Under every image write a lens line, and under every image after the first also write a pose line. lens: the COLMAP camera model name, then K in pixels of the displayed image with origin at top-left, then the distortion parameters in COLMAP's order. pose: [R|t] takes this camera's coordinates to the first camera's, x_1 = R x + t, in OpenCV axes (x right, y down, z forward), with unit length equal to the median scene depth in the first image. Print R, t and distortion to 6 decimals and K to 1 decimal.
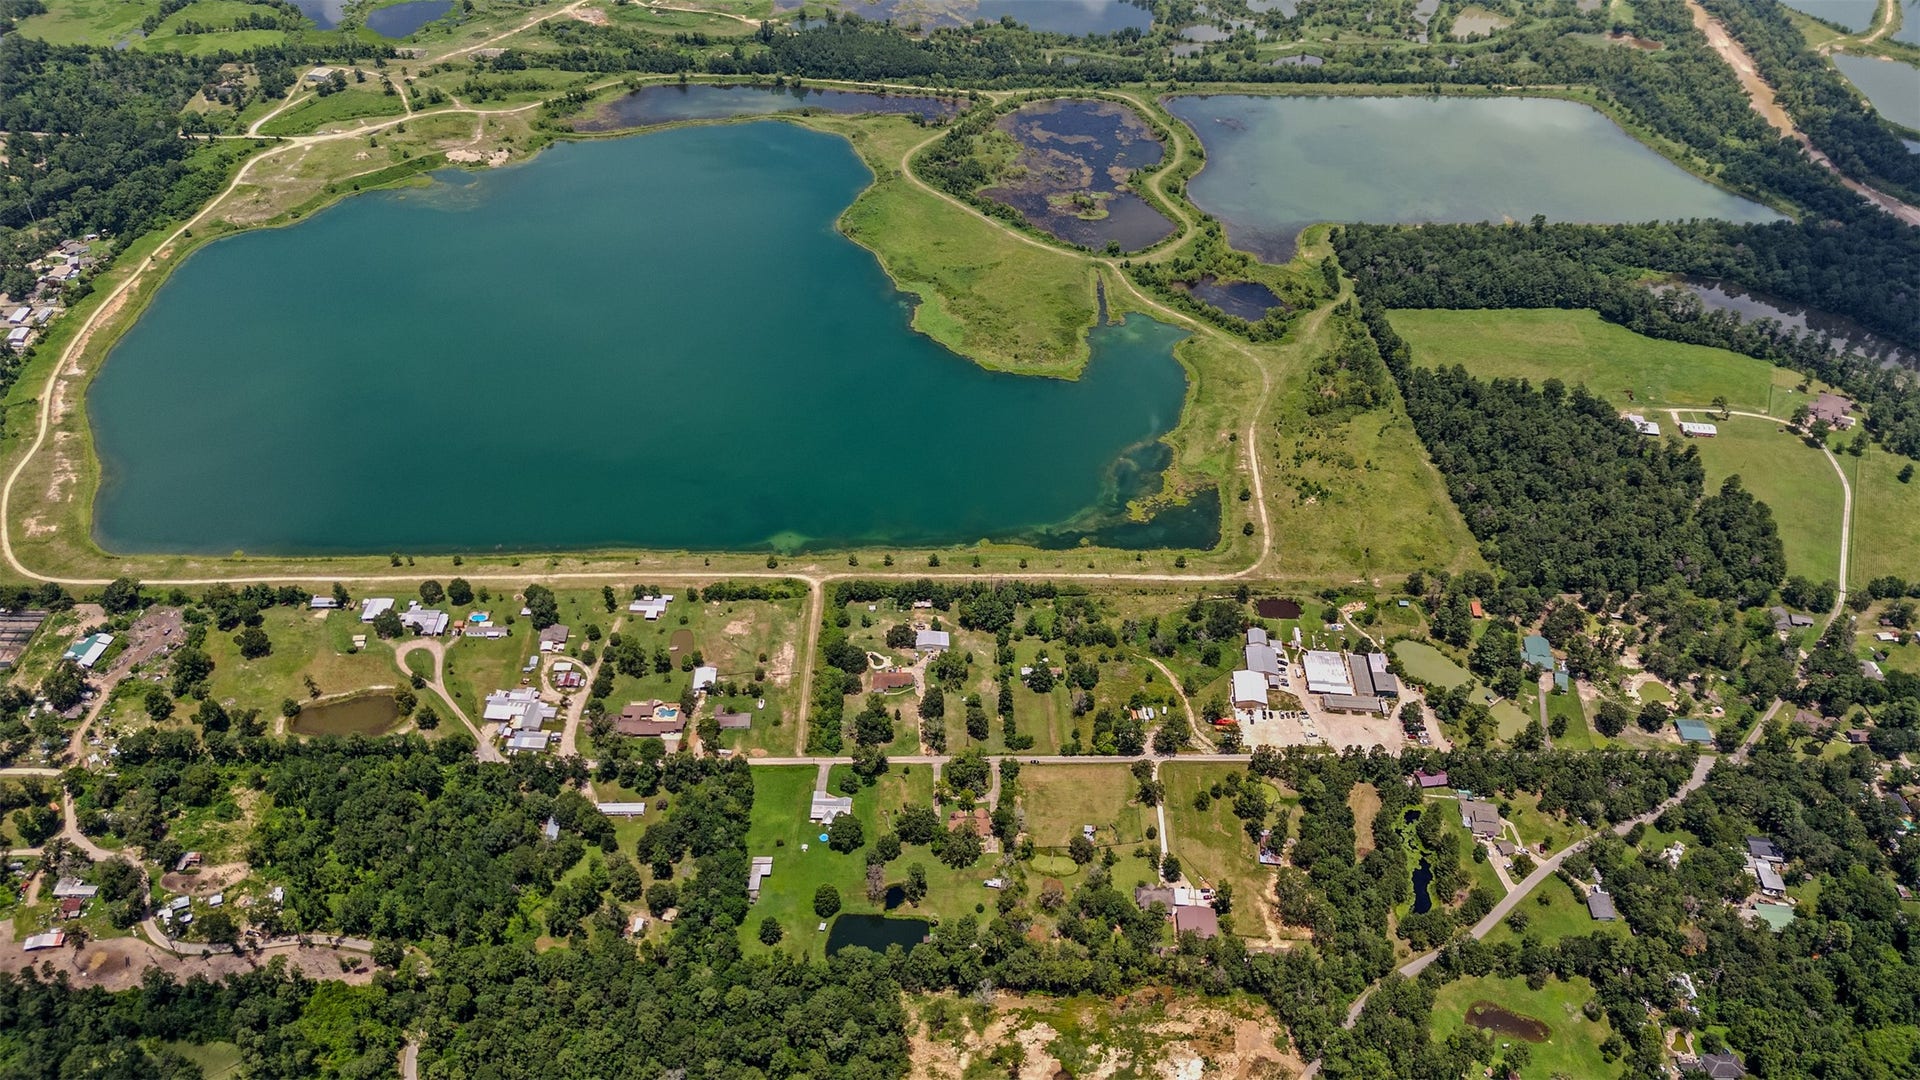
lens RADIAL K [[1375.5, 0, 960.0], [0, 1375.5, 540.0], [0, 0, 1]] dist [0.037784, -0.004235]
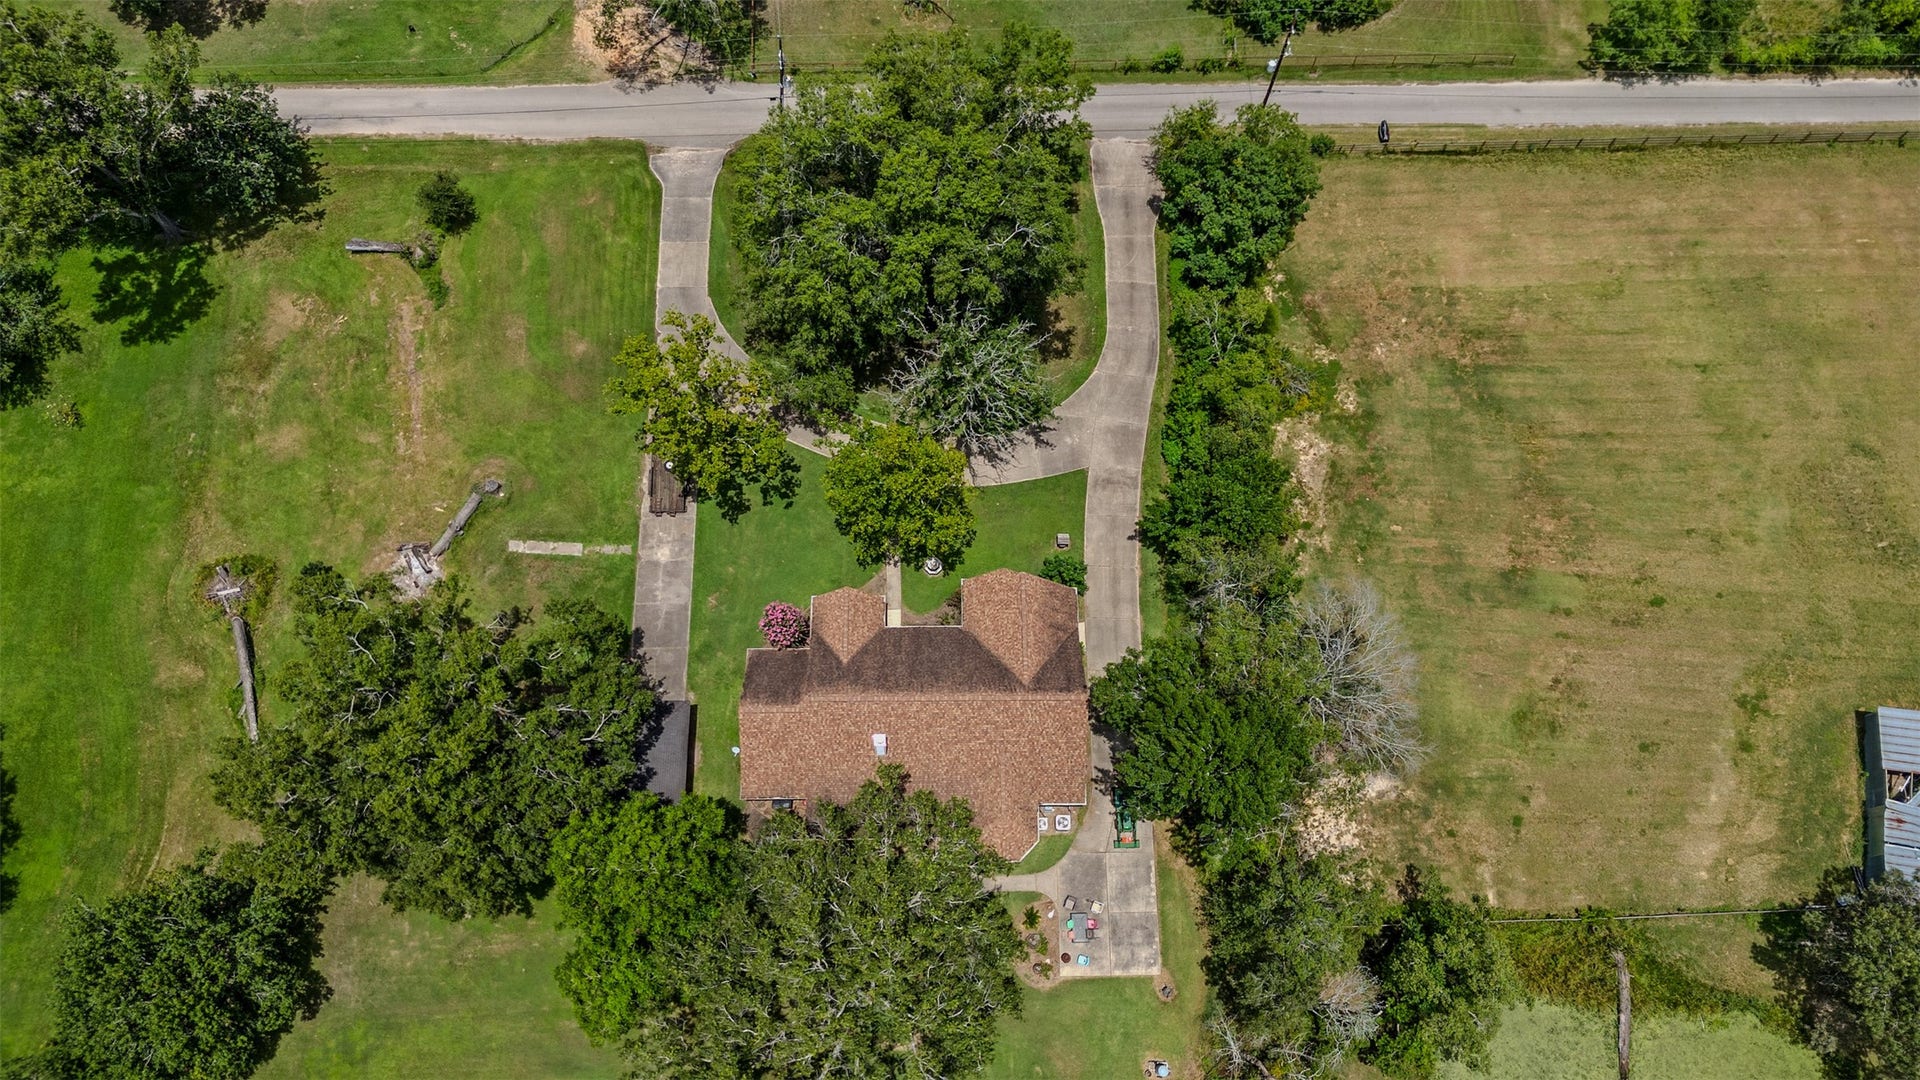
lens RADIAL K [[1375.5, 0, 960.0], [0, 1375.5, 540.0], [0, 0, 1]] dist [0.037784, -0.004235]
pose [[0.999994, 0.002336, -0.002530, 0.010390], [-0.000684, 0.854814, 0.518933, 0.129288], [0.003375, -0.518929, 0.854811, 0.891449]]
